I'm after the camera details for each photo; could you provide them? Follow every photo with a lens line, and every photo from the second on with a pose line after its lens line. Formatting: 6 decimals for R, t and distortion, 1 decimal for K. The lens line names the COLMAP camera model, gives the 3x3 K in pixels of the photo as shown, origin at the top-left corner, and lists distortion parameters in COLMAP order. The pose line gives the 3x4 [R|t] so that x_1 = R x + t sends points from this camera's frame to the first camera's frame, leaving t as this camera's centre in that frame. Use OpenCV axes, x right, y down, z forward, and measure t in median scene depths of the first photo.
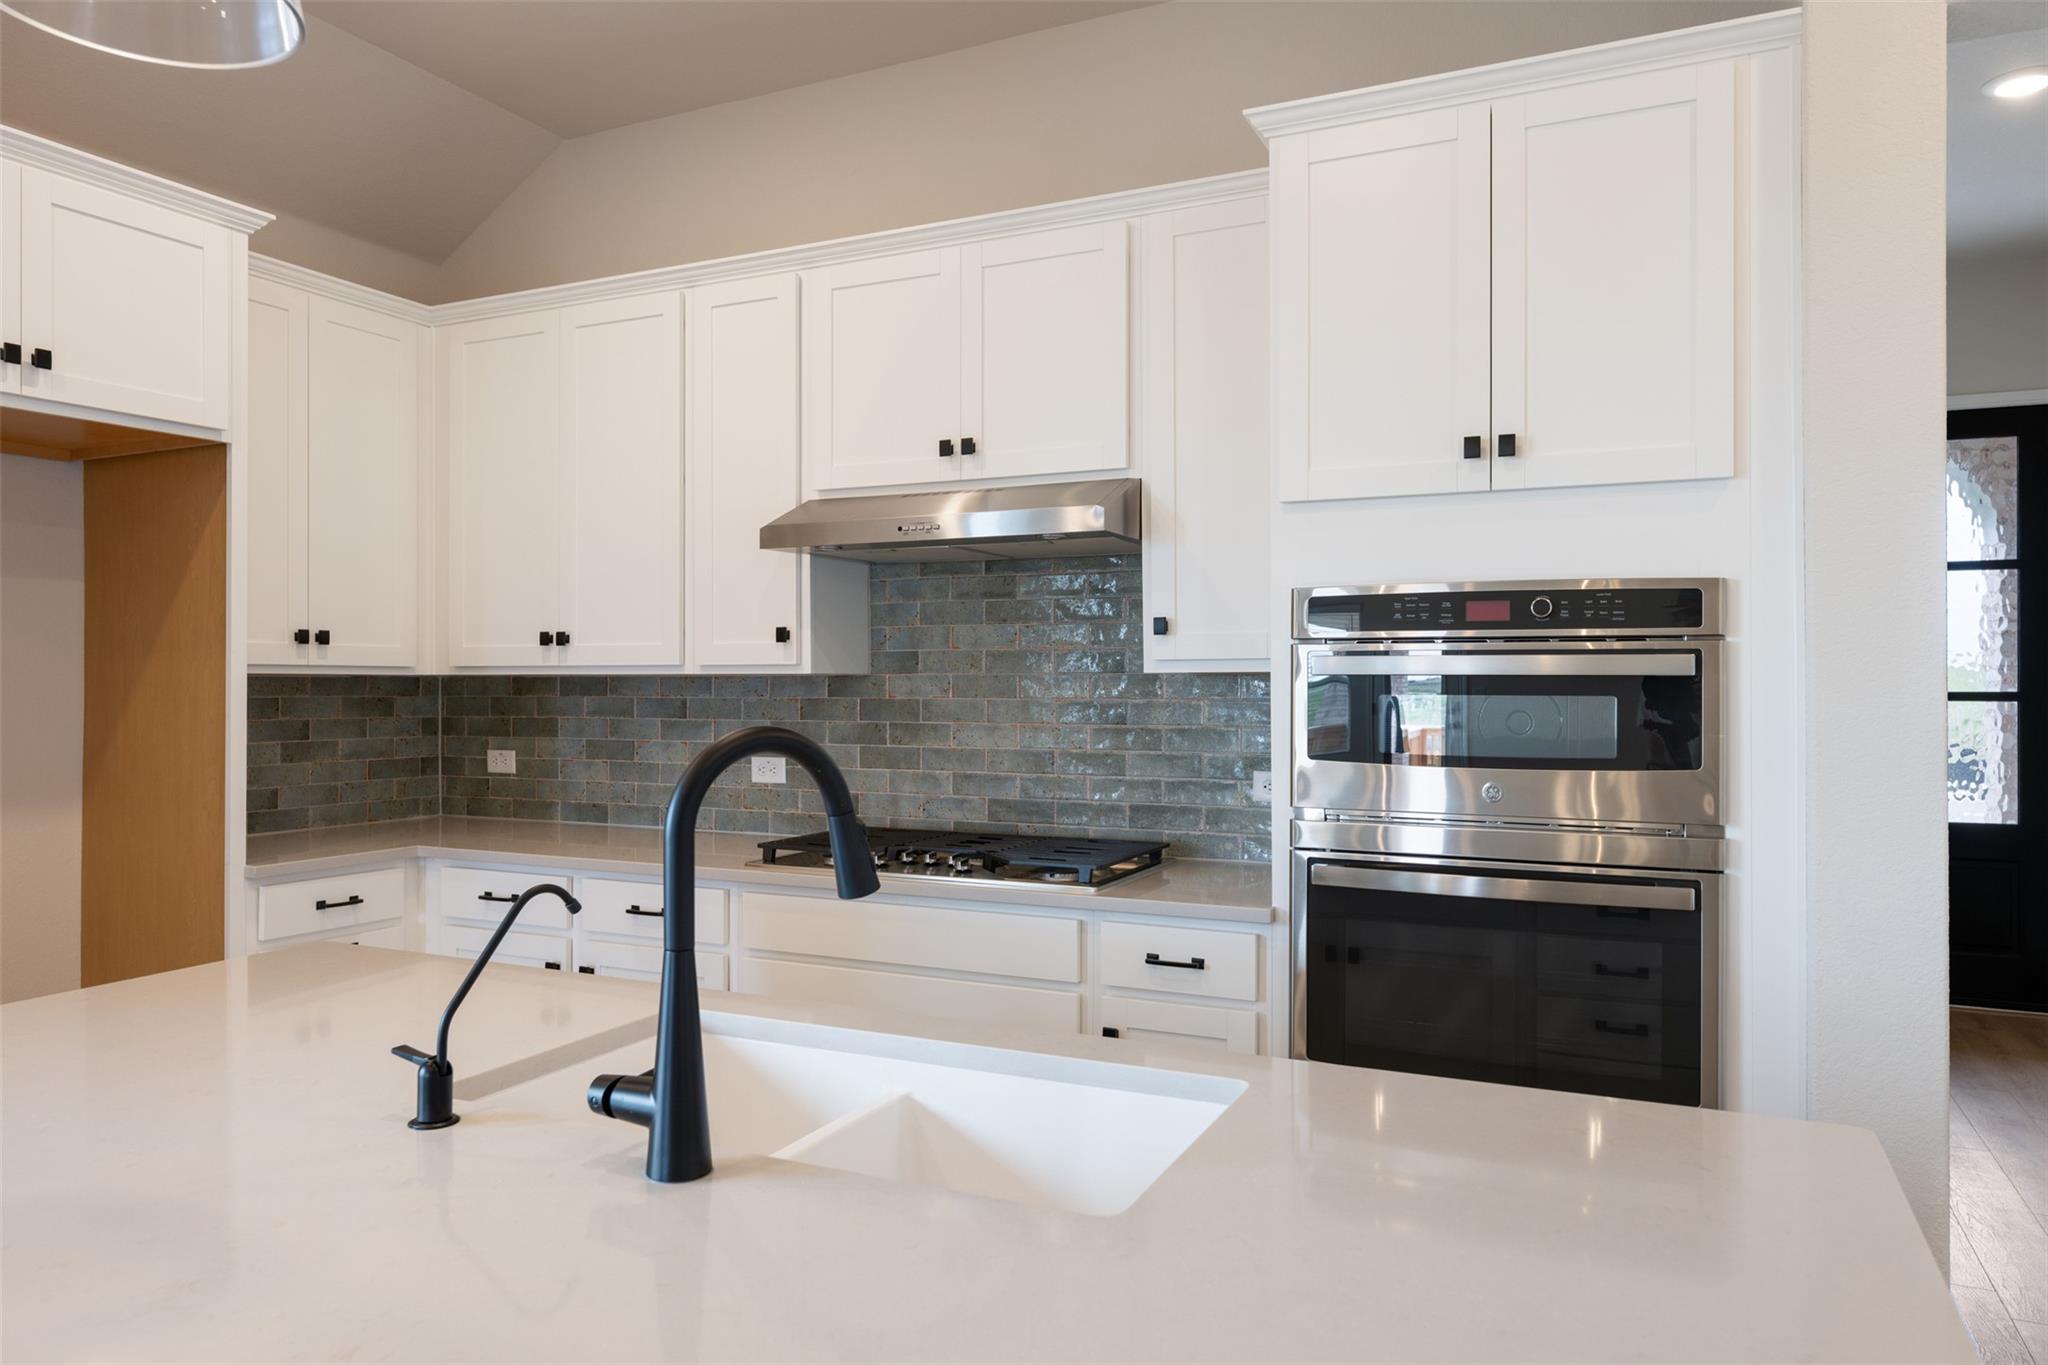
lens RADIAL K [[1373.1, 0, 1010.2], [0, 1373.1, 672.8], [0, 0, 1]] dist [-0.004084, 0.000090]
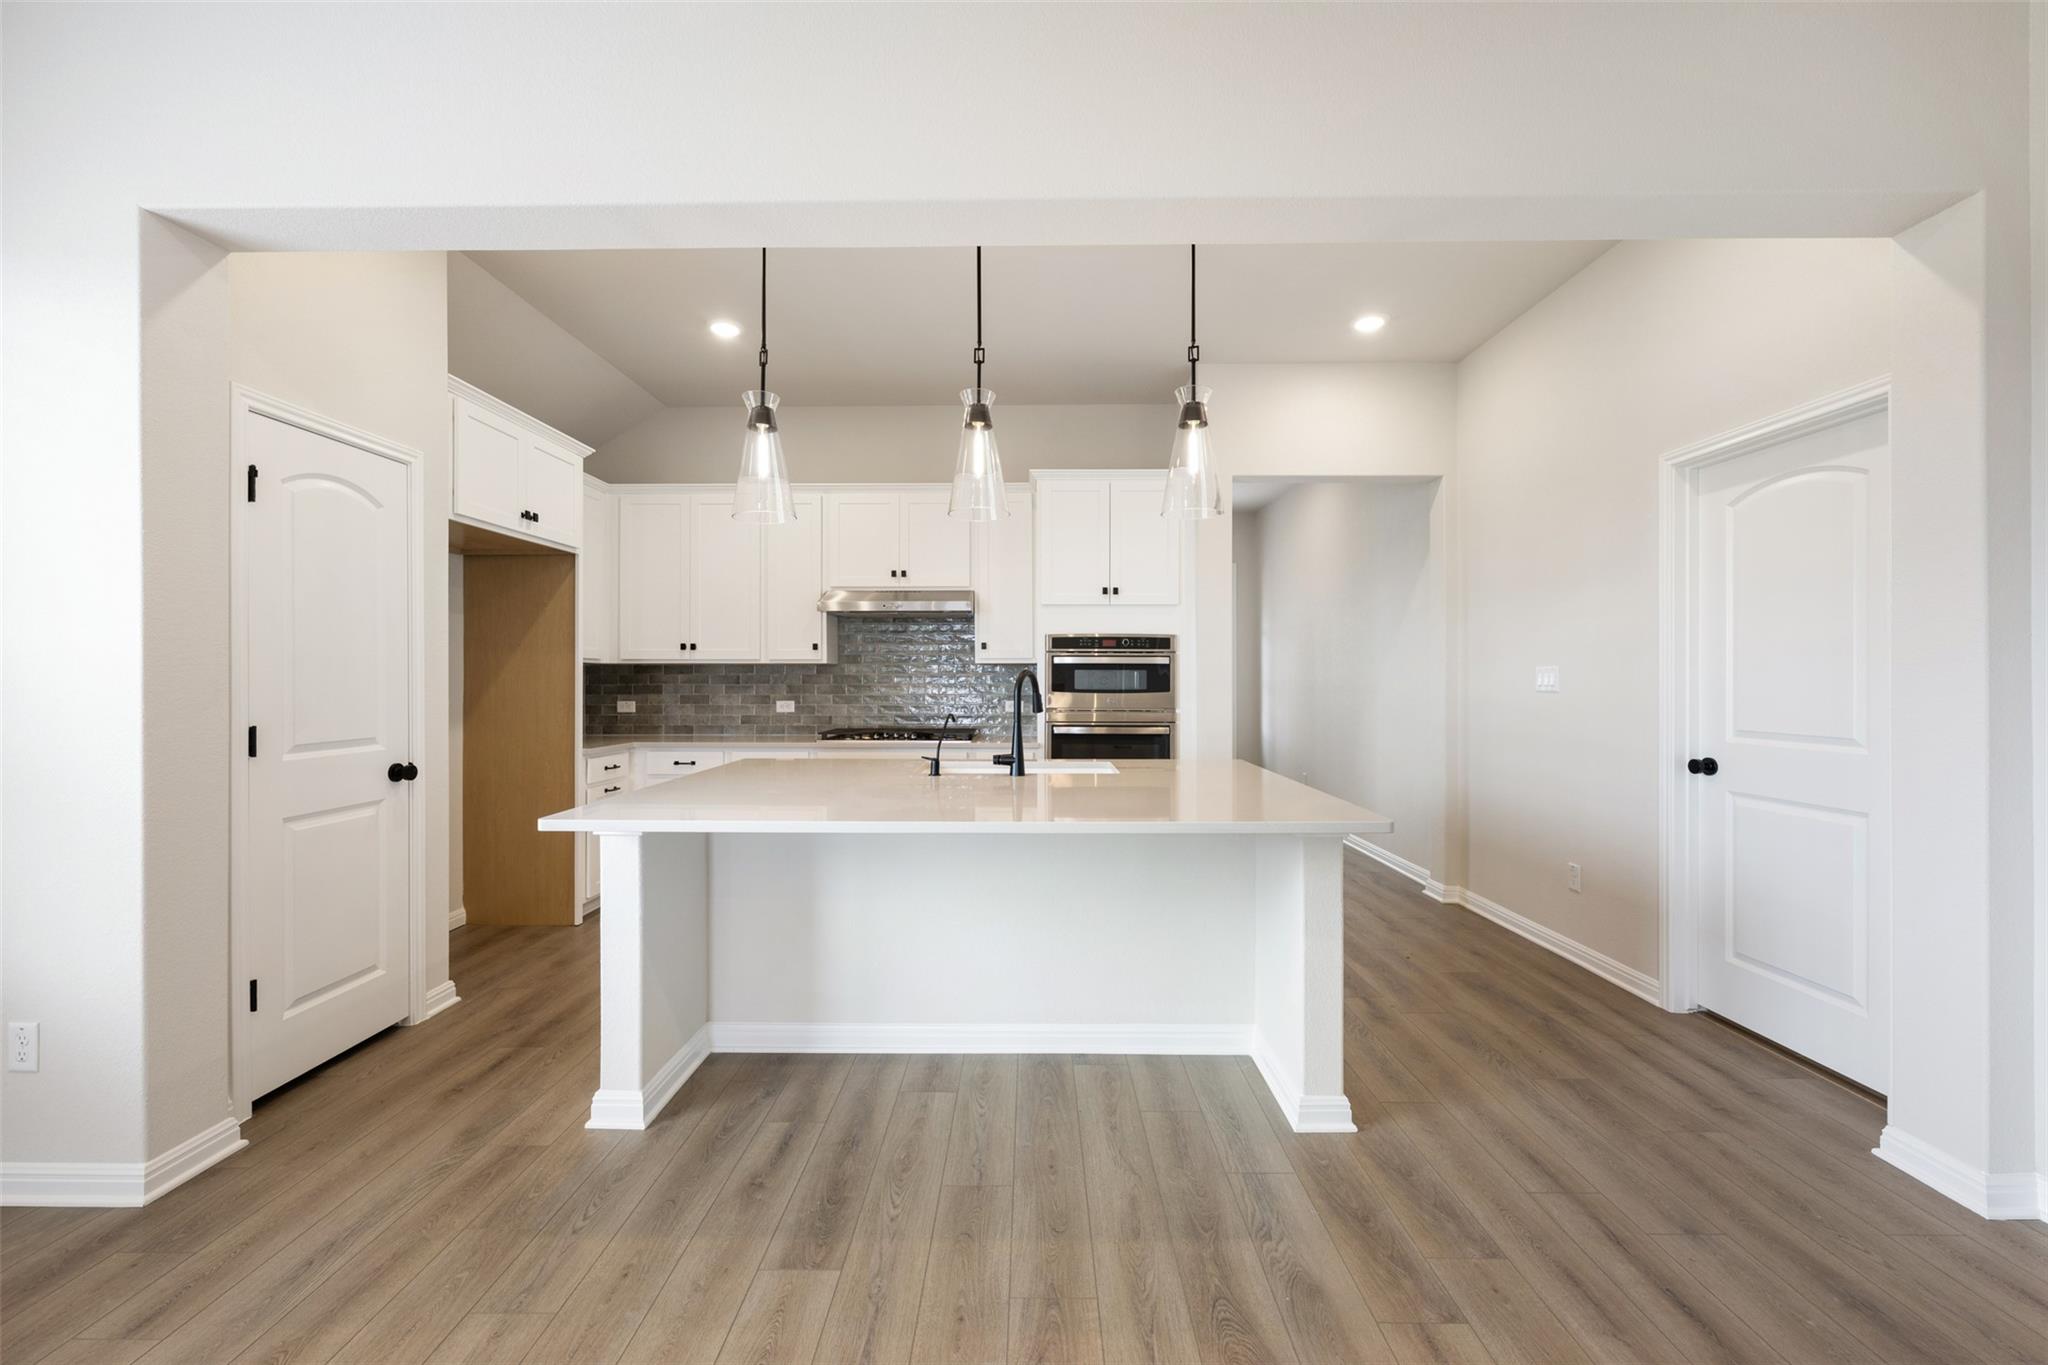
lens RADIAL K [[815.5, 0, 1014.7], [0, 815.5, 675.5], [0, 0, 1]] dist [-0.005231, 0.000061]
pose [[0.907889, 0.002727, 0.419201, -0.443324], [-0.003123, 0.999995, 0.000259, 0.020486], [-0.419198, -0.001544, 0.907893, -0.424322]]
